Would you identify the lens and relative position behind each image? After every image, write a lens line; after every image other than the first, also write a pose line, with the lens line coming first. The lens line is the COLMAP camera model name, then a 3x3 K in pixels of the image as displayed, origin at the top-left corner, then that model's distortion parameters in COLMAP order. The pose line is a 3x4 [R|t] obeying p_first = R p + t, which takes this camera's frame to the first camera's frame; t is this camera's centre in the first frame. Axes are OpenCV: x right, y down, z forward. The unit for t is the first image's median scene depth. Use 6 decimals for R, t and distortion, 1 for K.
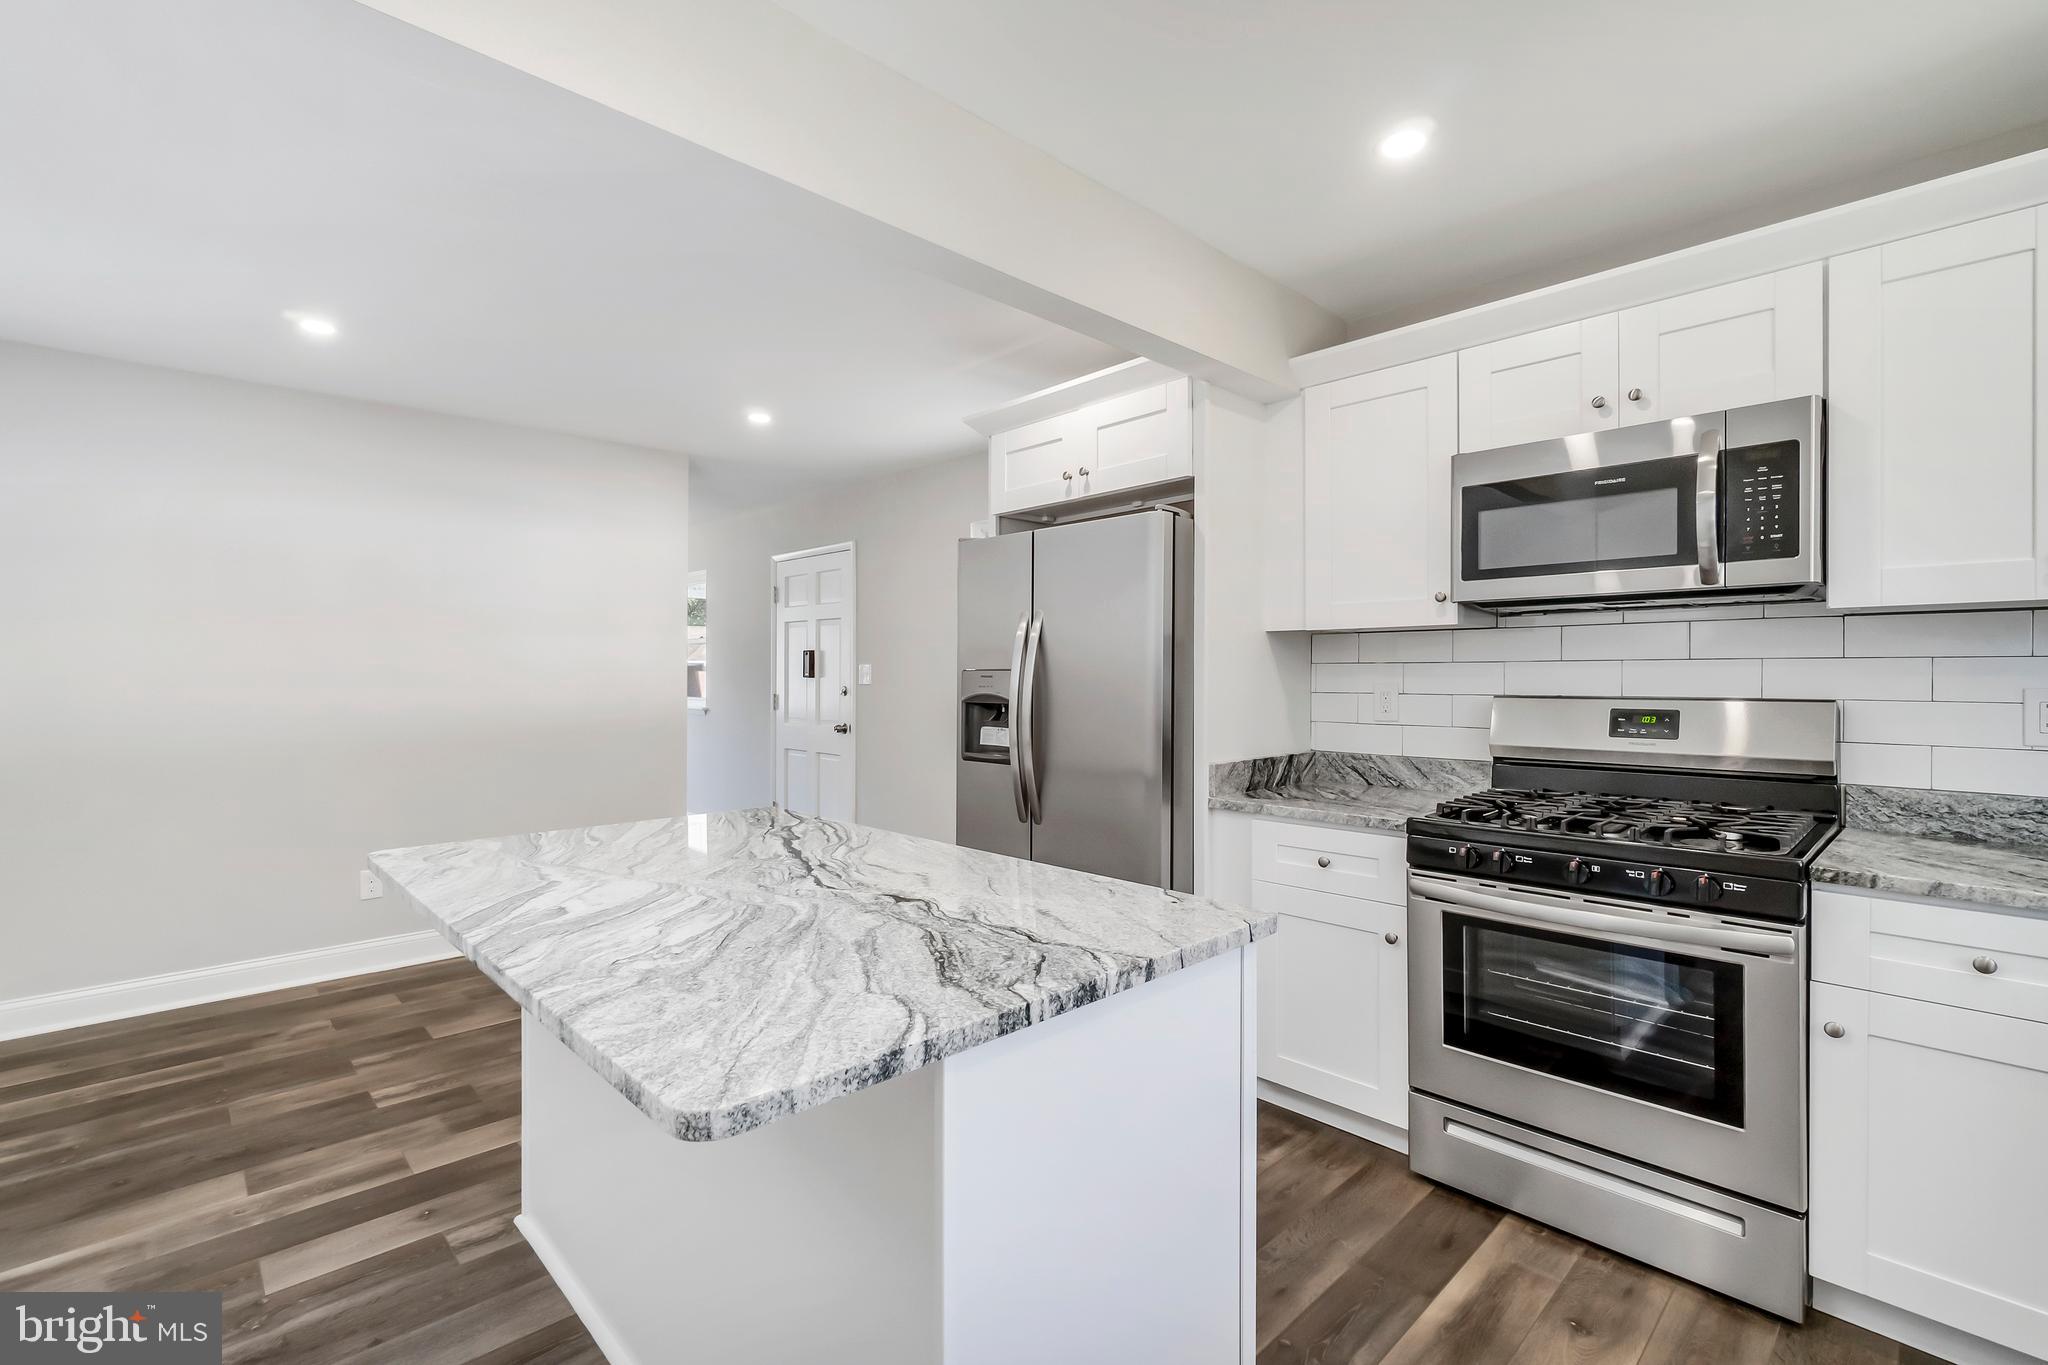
lens RADIAL K [[913.6, 0, 1018.6], [0, 913.6, 677.1], [0, 0, 1]] dist [-0.002455, 0.000031]
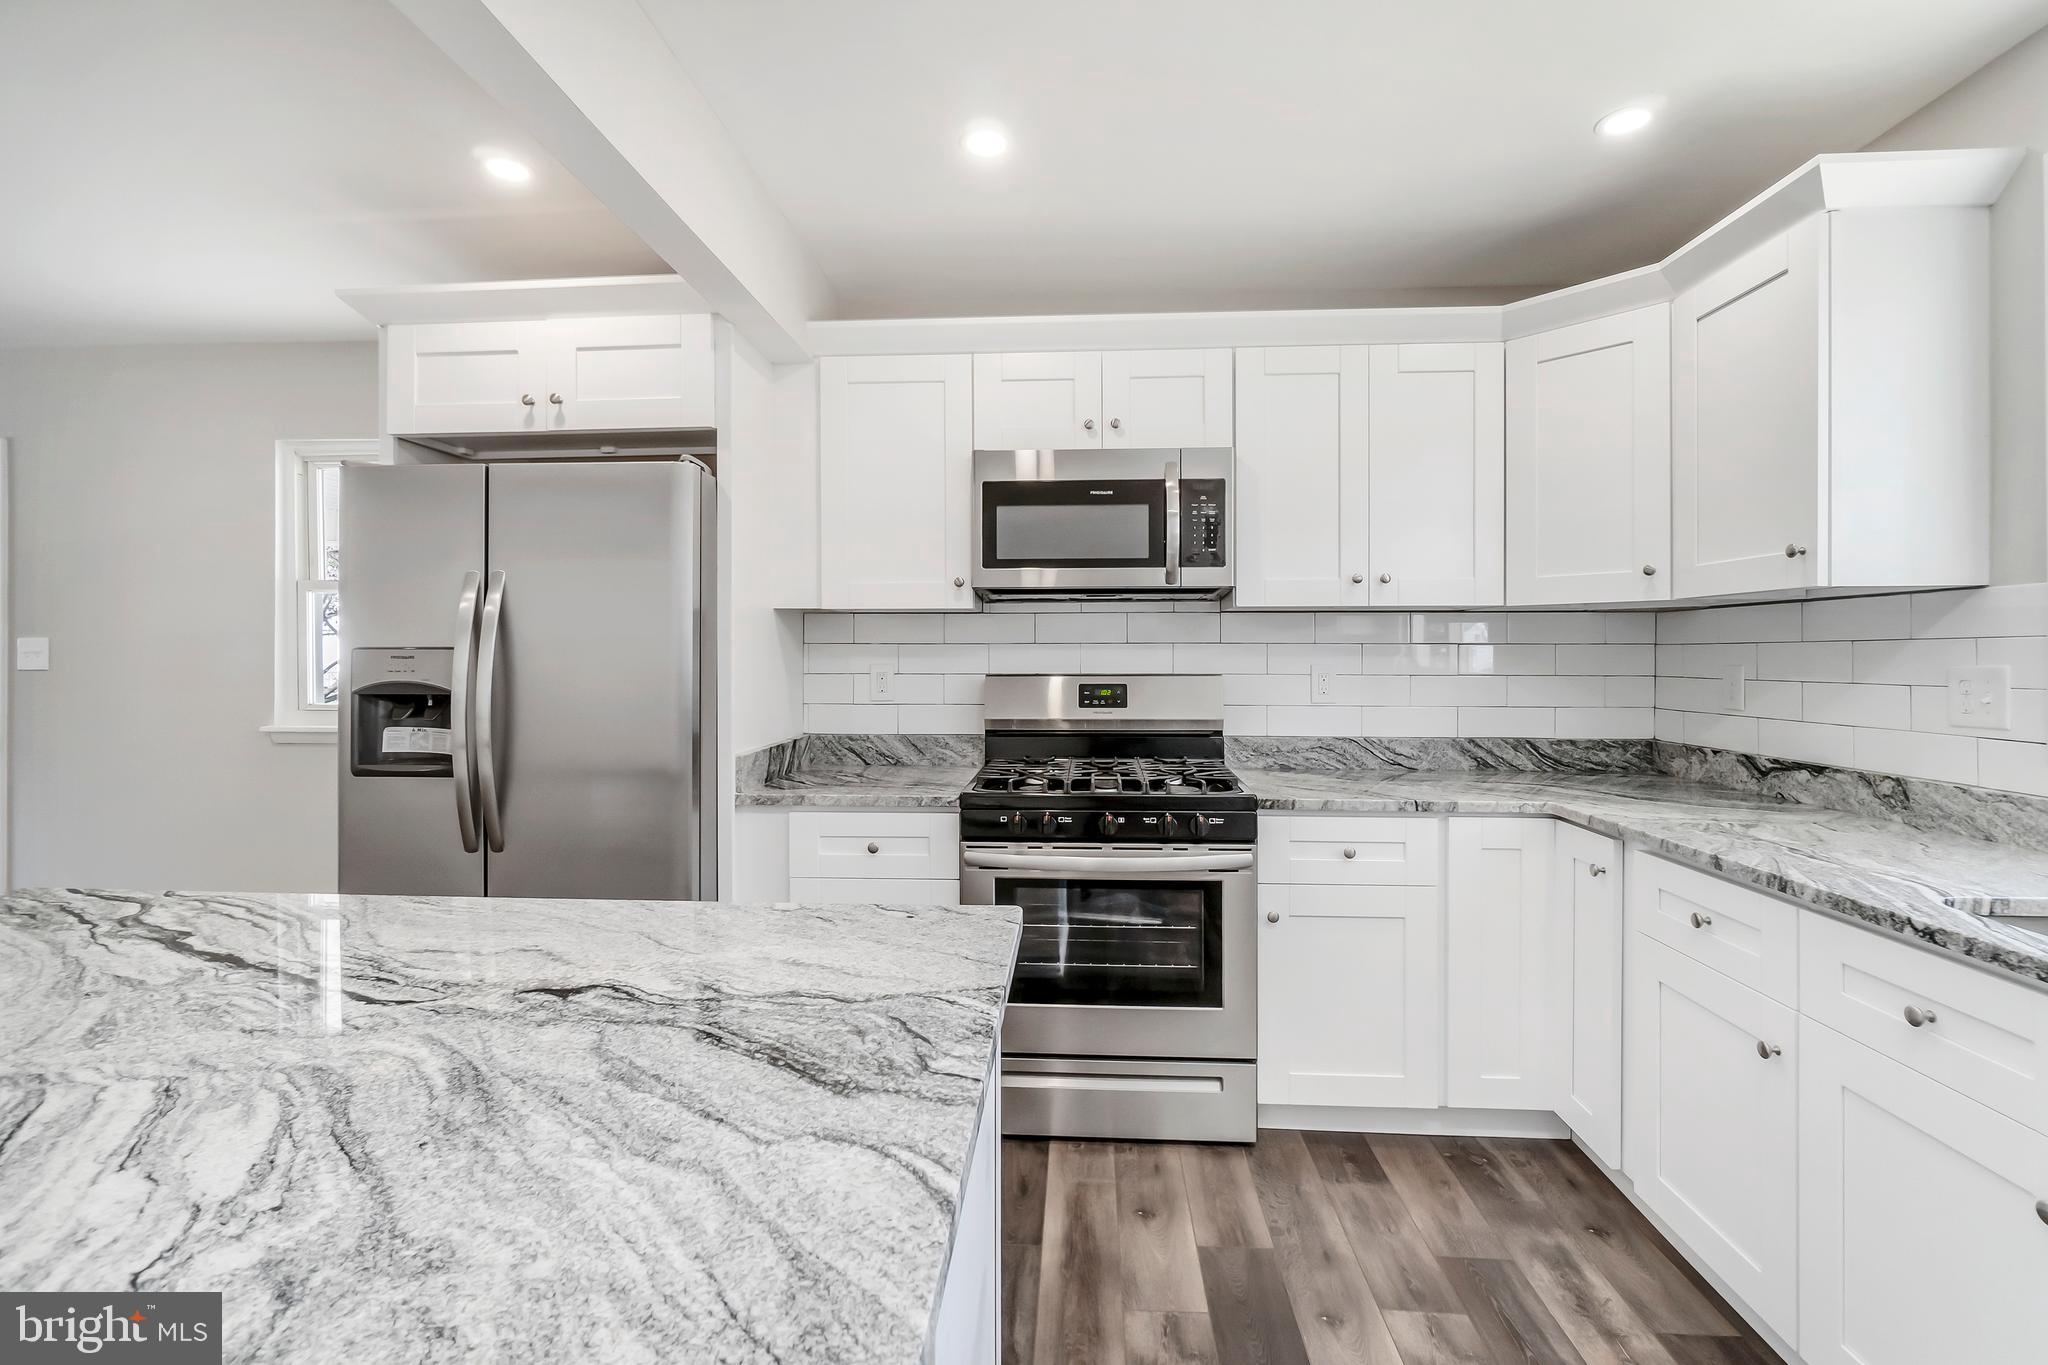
lens RADIAL K [[912.6, 0, 1025.6], [0, 912.6, 656.2], [0, 0, 1]] dist [-0.003251, 0.000049]
pose [[0.733028, -0.000245, 0.680198, -0.242827], [0.001134, 0.999999, -0.000862, -0.000762], [-0.680197, 0.001403, 0.733028, 0.205552]]
